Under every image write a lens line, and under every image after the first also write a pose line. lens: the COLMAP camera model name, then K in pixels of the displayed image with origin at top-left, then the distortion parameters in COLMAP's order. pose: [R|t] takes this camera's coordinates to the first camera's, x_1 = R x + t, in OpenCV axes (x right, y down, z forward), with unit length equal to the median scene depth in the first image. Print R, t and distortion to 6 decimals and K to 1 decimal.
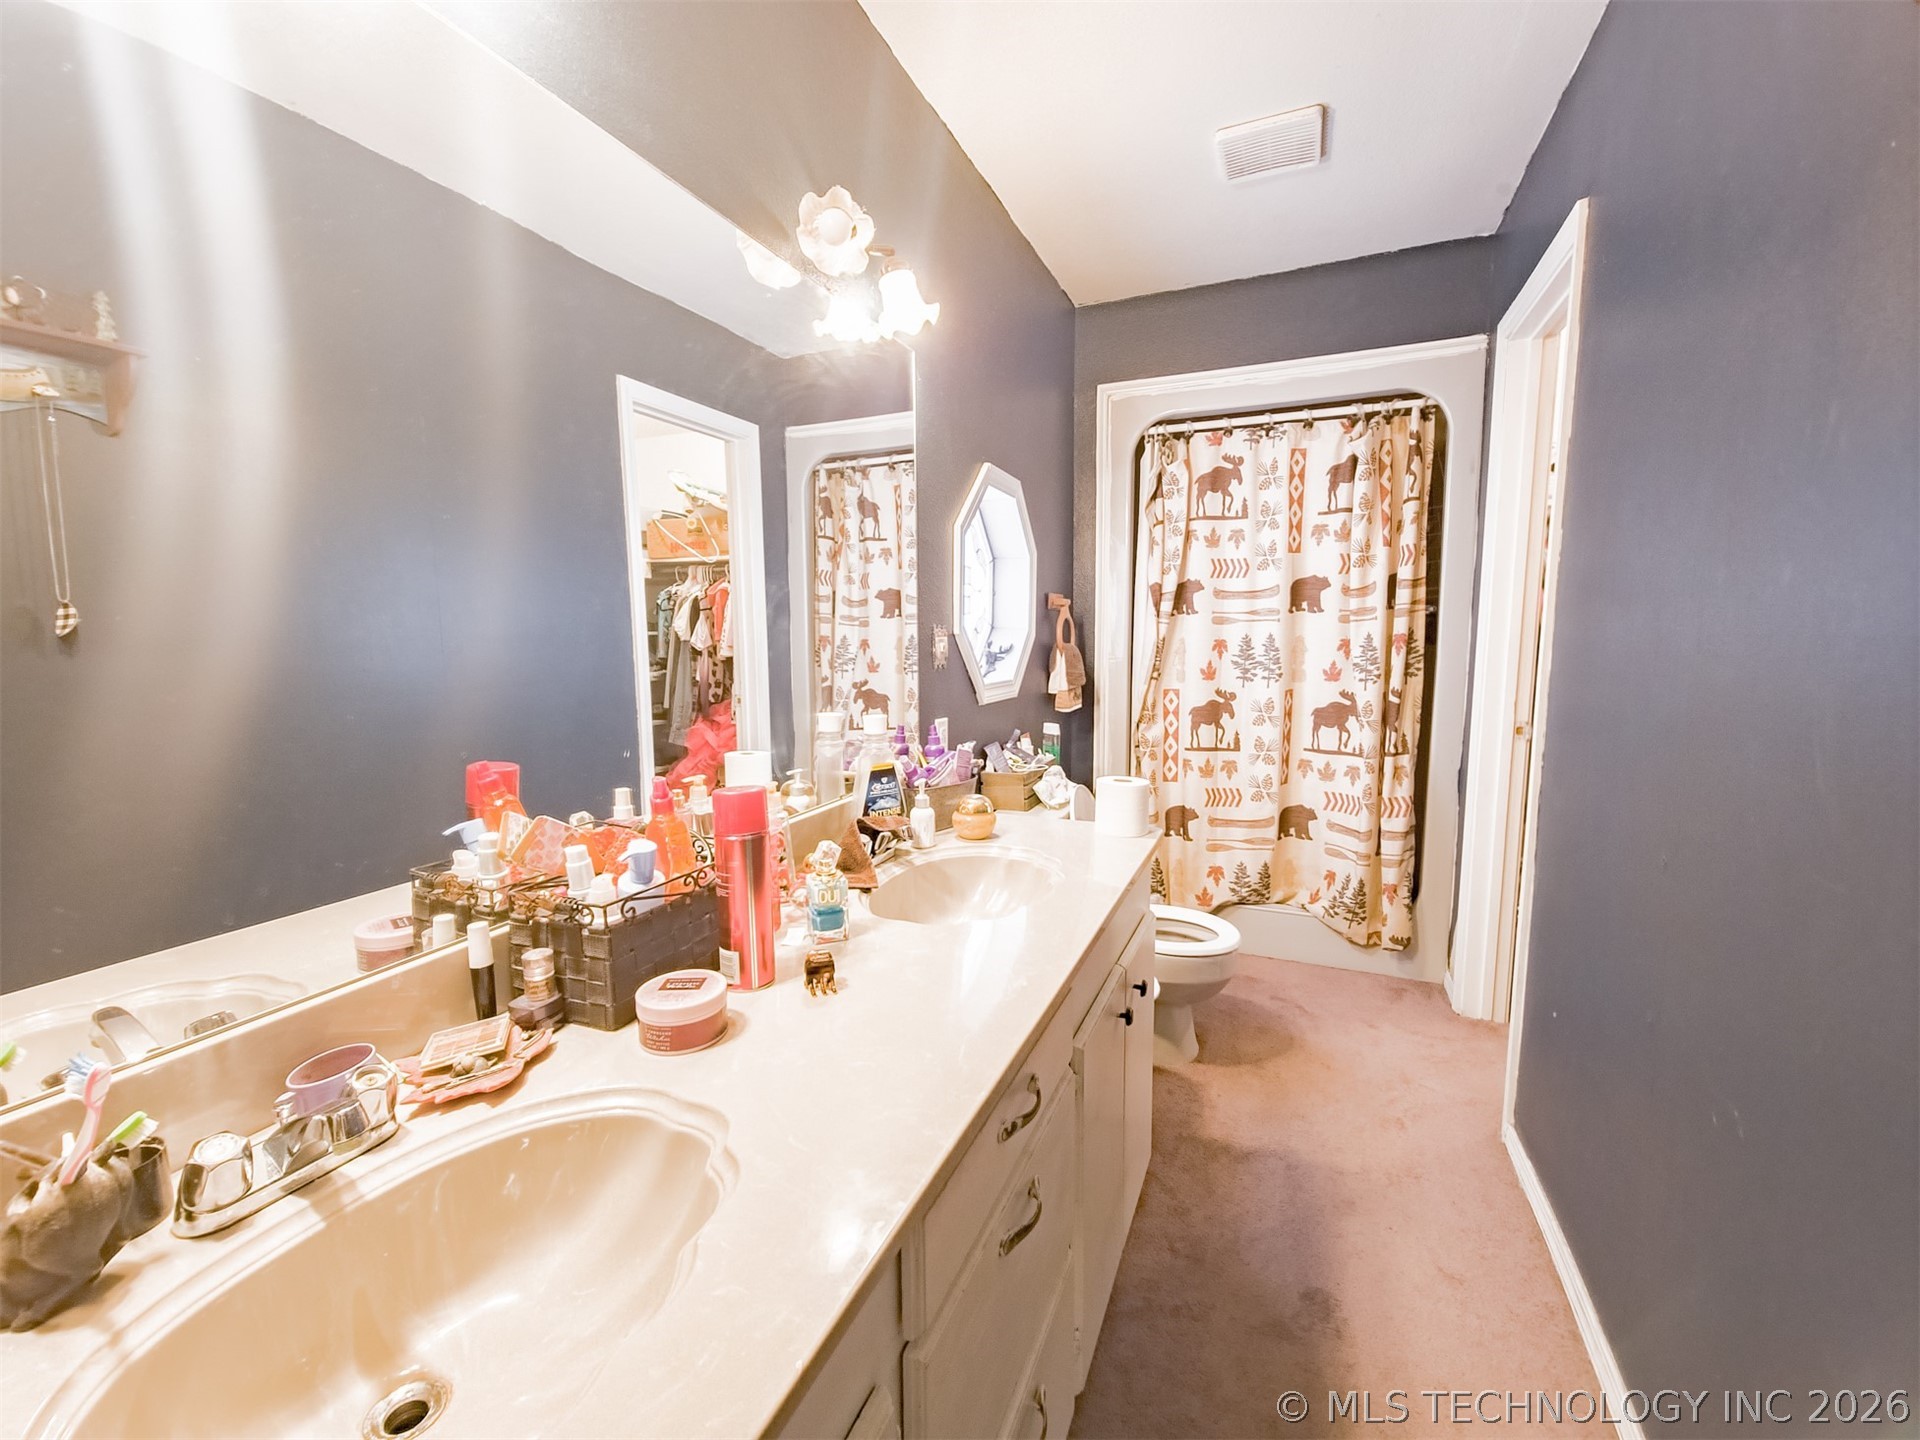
lens RADIAL K [[788.5, 0, 963.3], [0, 788.5, 719.5], [0, 0, 1]] dist [0.005556, -0.006209]
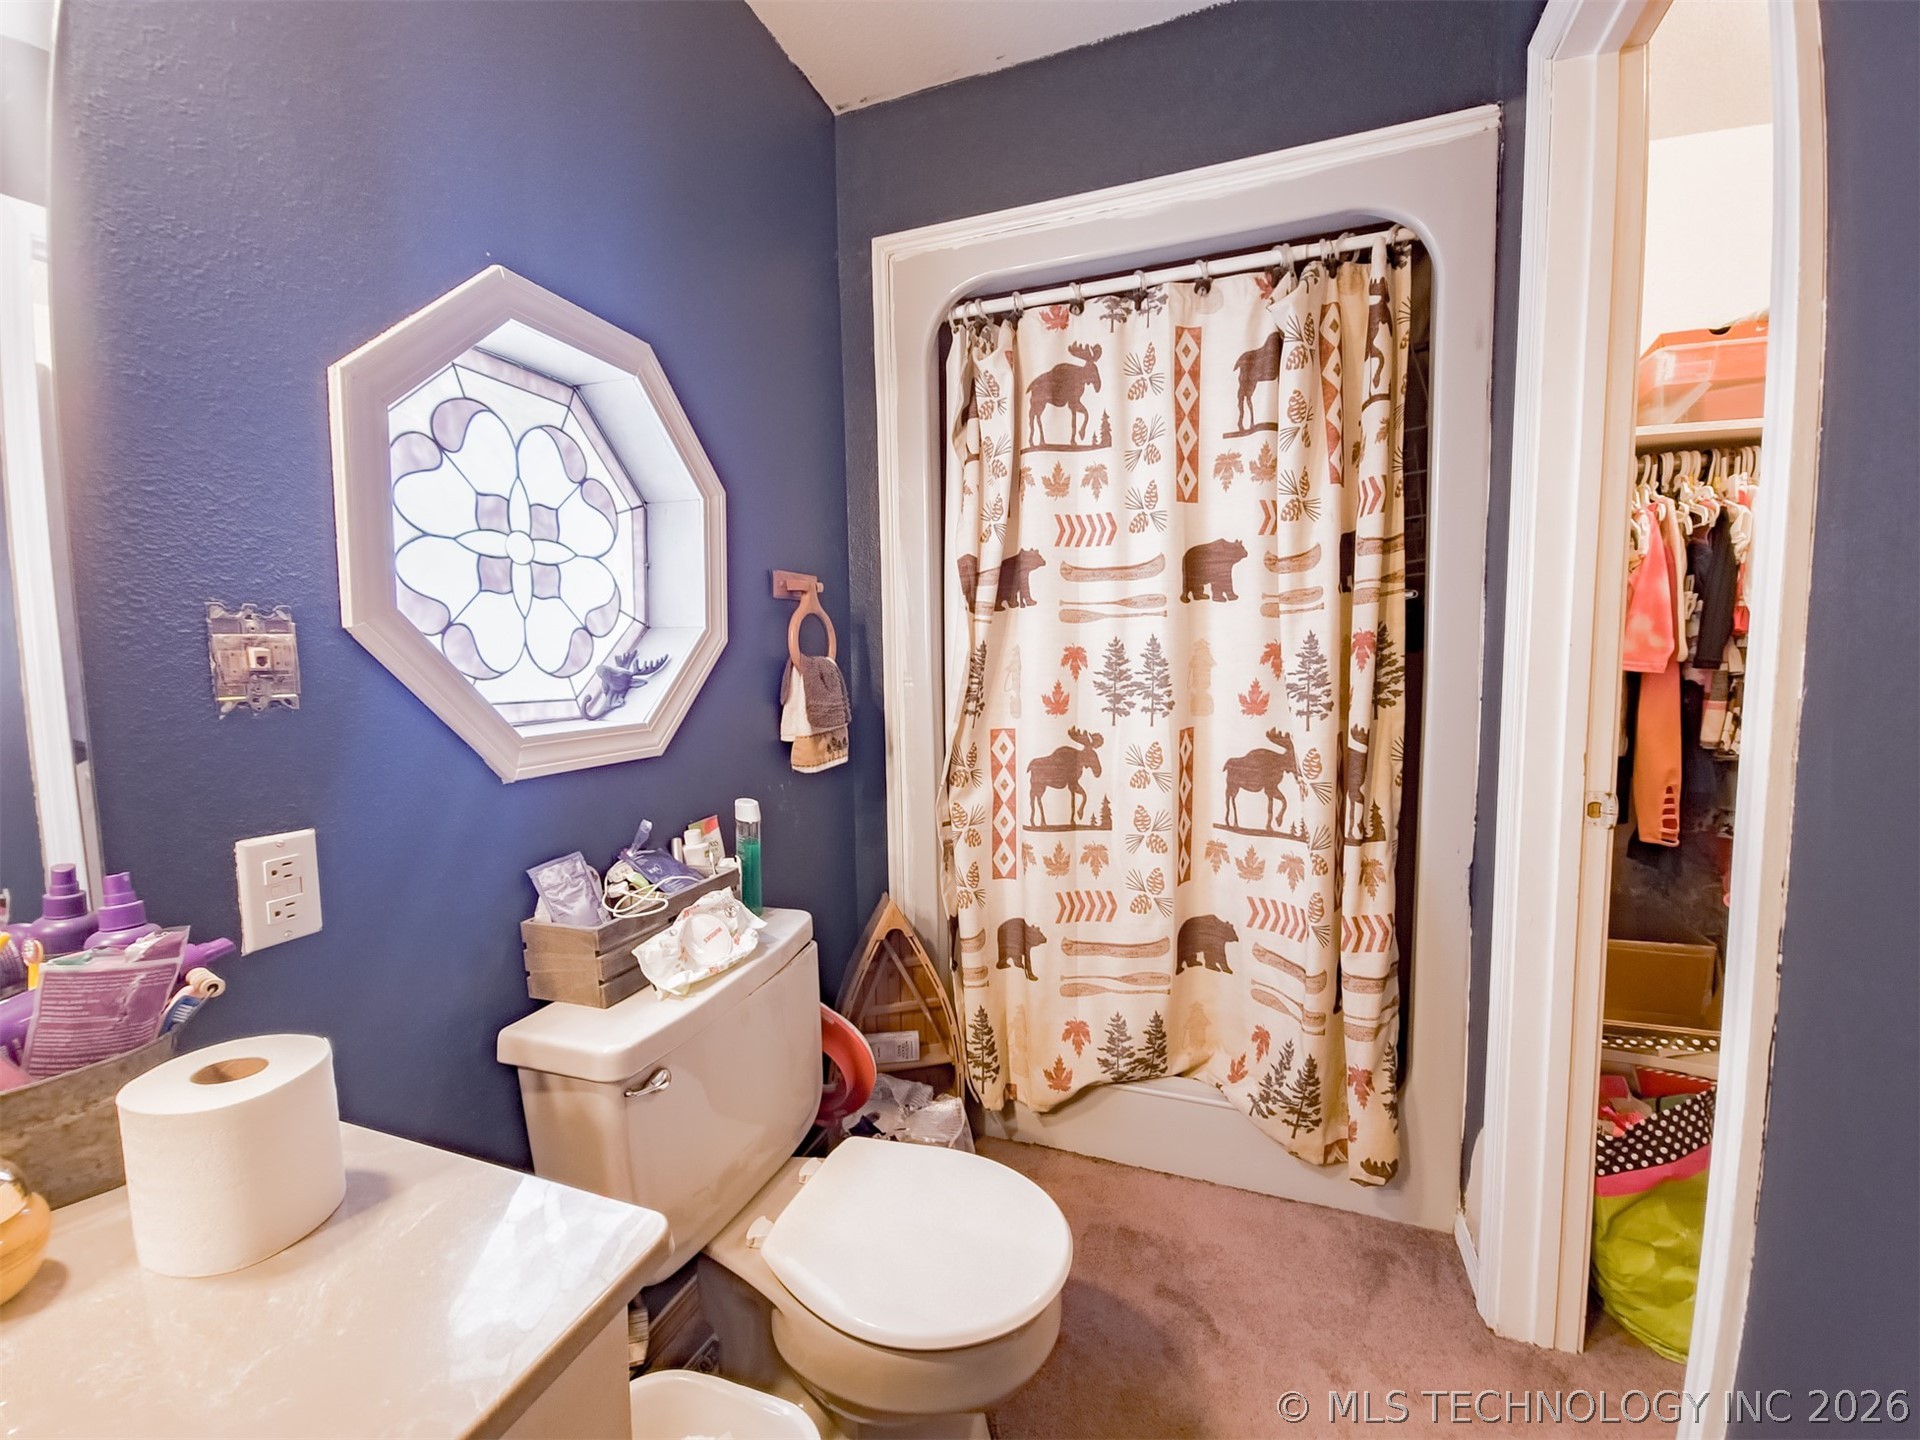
lens RADIAL K [[788.5, 0, 963.3], [0, 788.5, 719.5], [0, 0, 1]] dist [0.005556, -0.006209]
pose [[0.998698, -0.013737, 0.049120, 0.214647], [0.015225, 0.999433, -0.030044, -0.029491], [-0.048679, 0.030753, 0.998341, 0.407868]]
